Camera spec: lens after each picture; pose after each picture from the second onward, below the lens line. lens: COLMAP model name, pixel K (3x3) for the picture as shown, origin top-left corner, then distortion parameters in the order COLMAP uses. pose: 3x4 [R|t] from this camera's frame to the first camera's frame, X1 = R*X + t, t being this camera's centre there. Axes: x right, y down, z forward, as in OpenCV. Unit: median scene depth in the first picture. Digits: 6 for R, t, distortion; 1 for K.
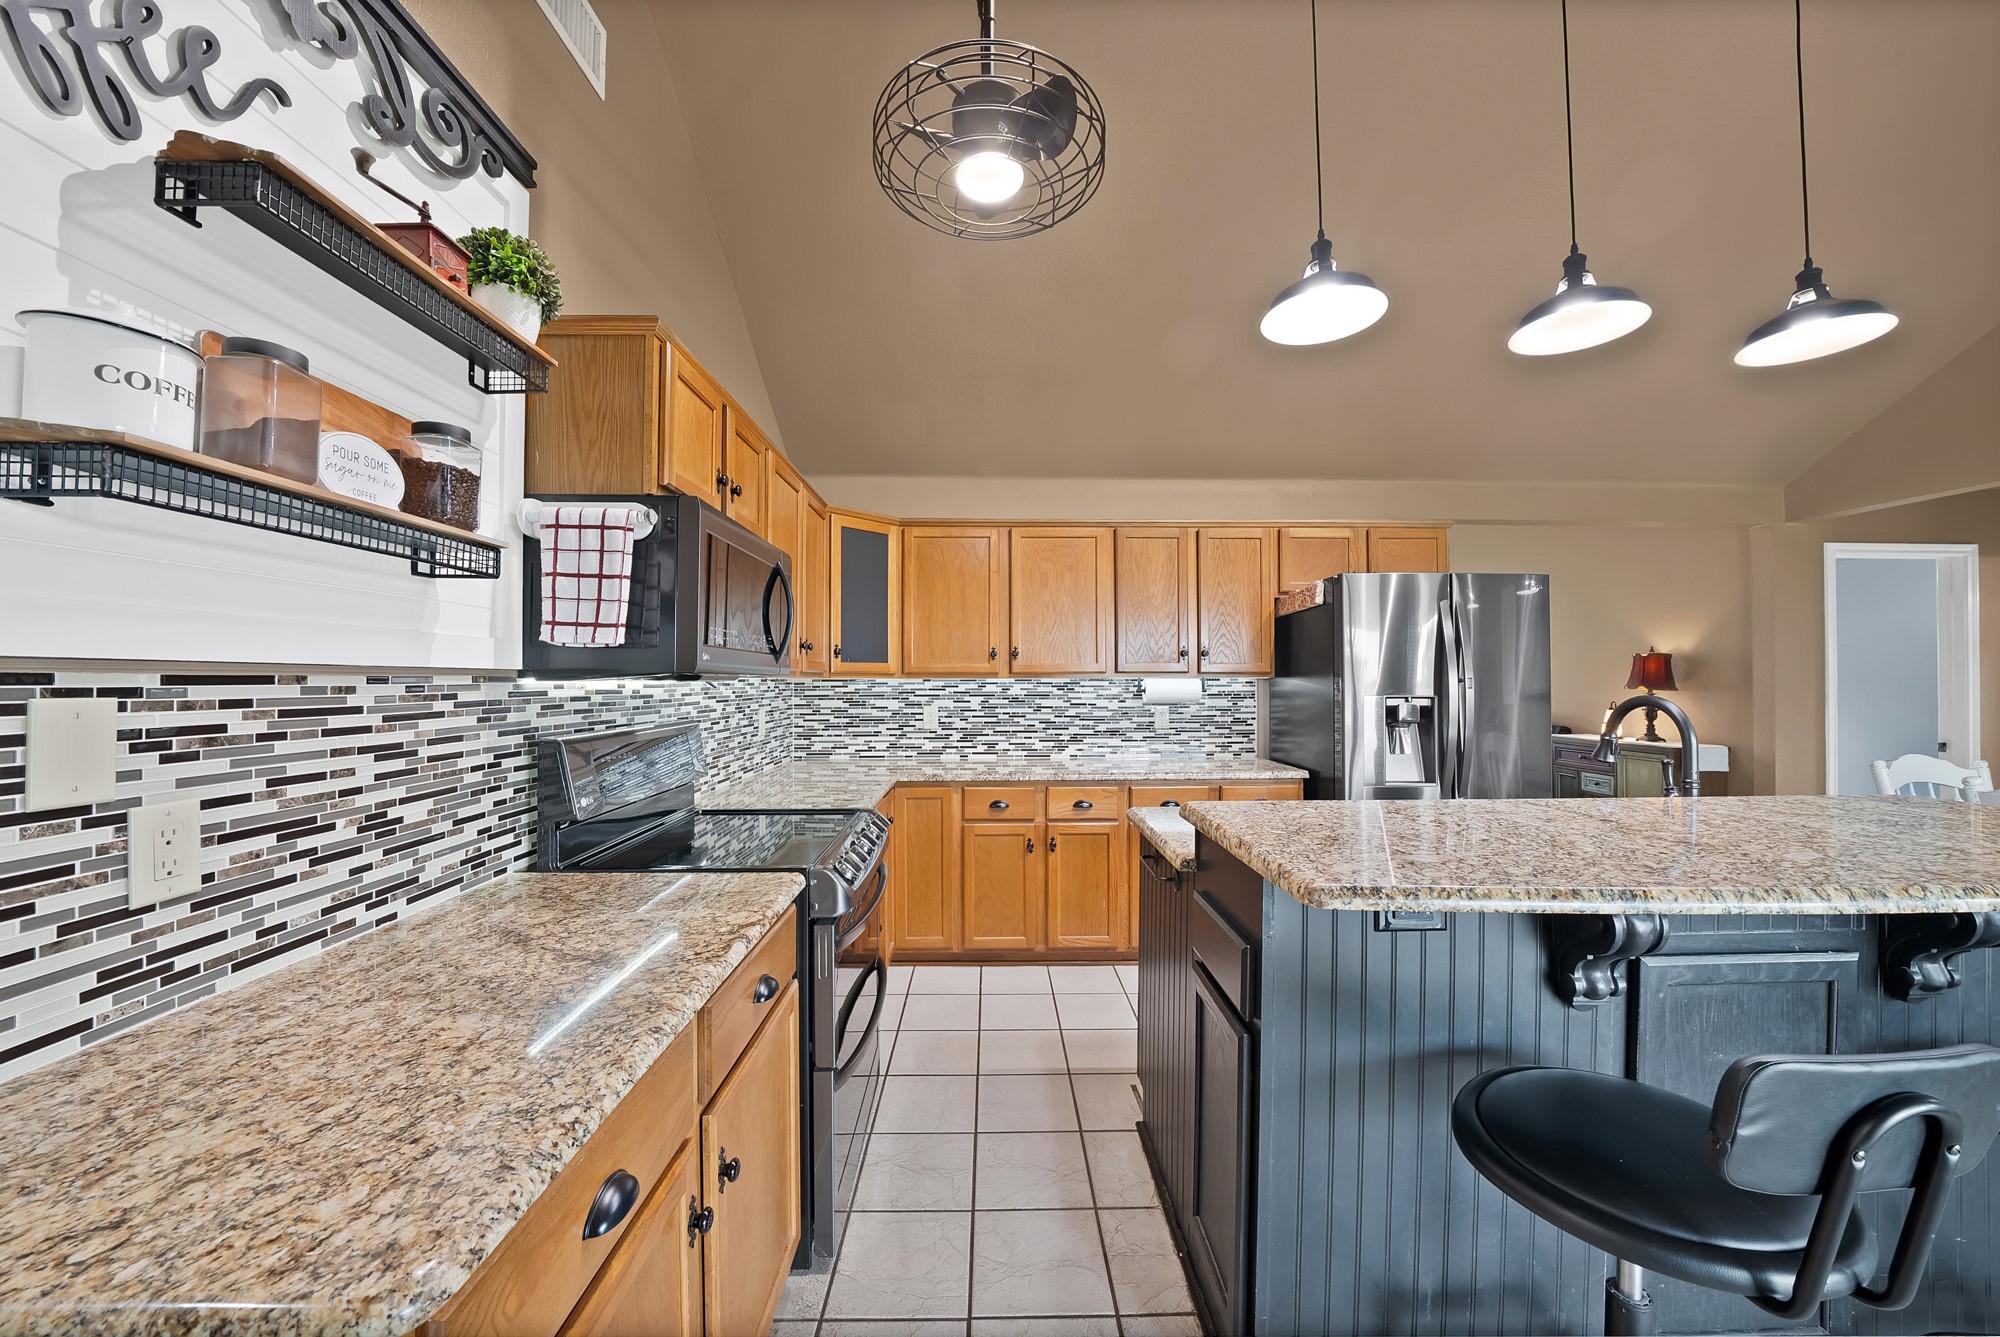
lens RADIAL K [[709.7, 0, 991.7], [0, 709.7, 677.0], [0, 0, 1]] dist [-0.019916, 0.000749]
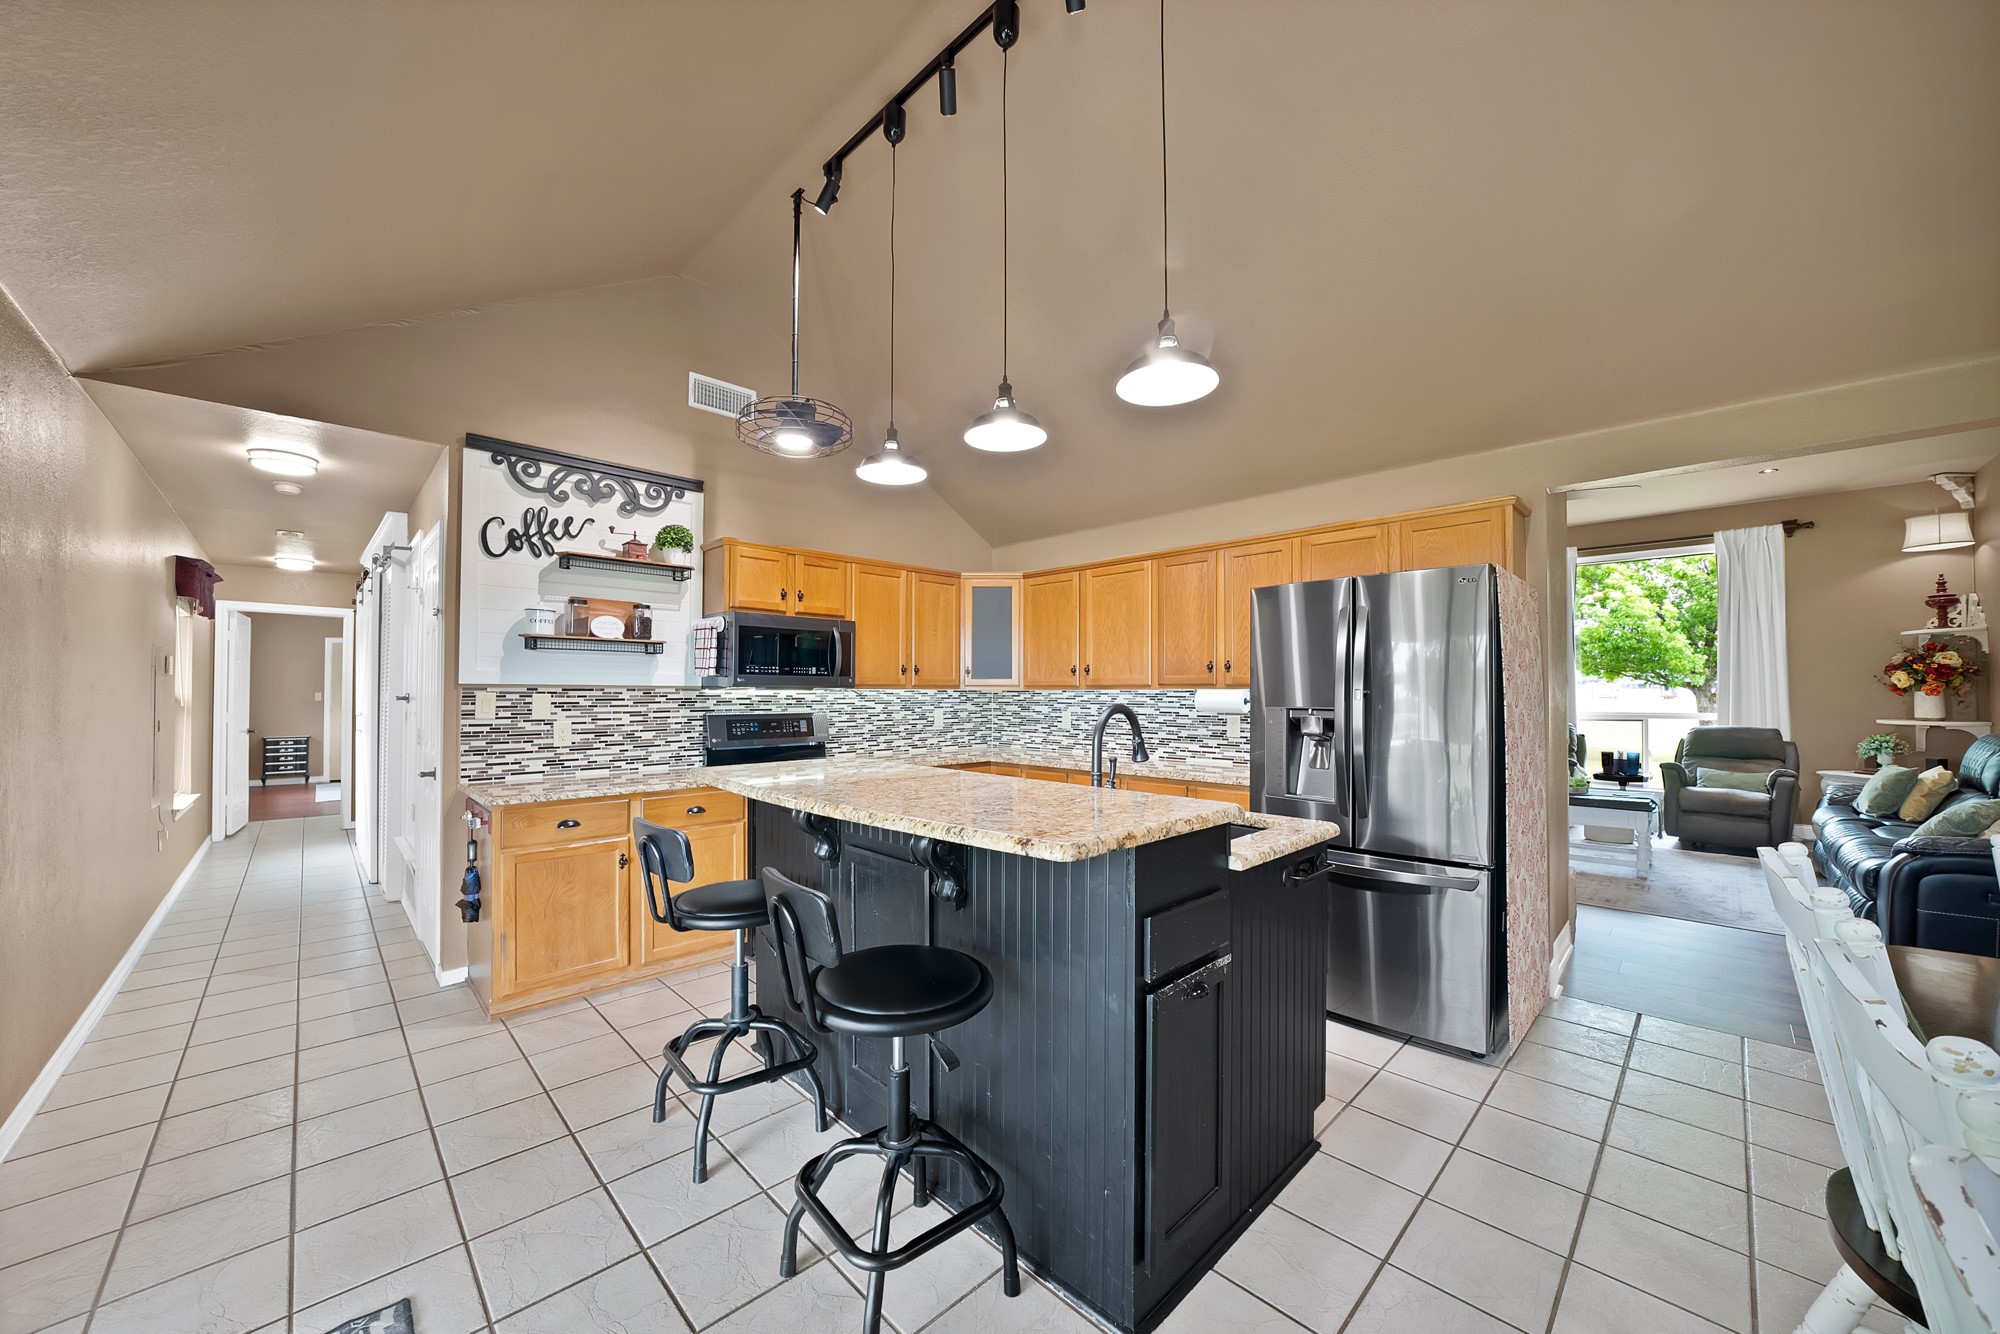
lens RADIAL K [[727.5, 0, 996.7], [0, 727.5, 684.3], [0, 0, 1]] dist [-0.029669, 0.004697]
pose [[0.683829, -0.006494, -0.729613, 1.957178], [0.001266, 0.999969, -0.007713, 0.004557], [0.729641, 0.004351, 0.683816, 0.004273]]
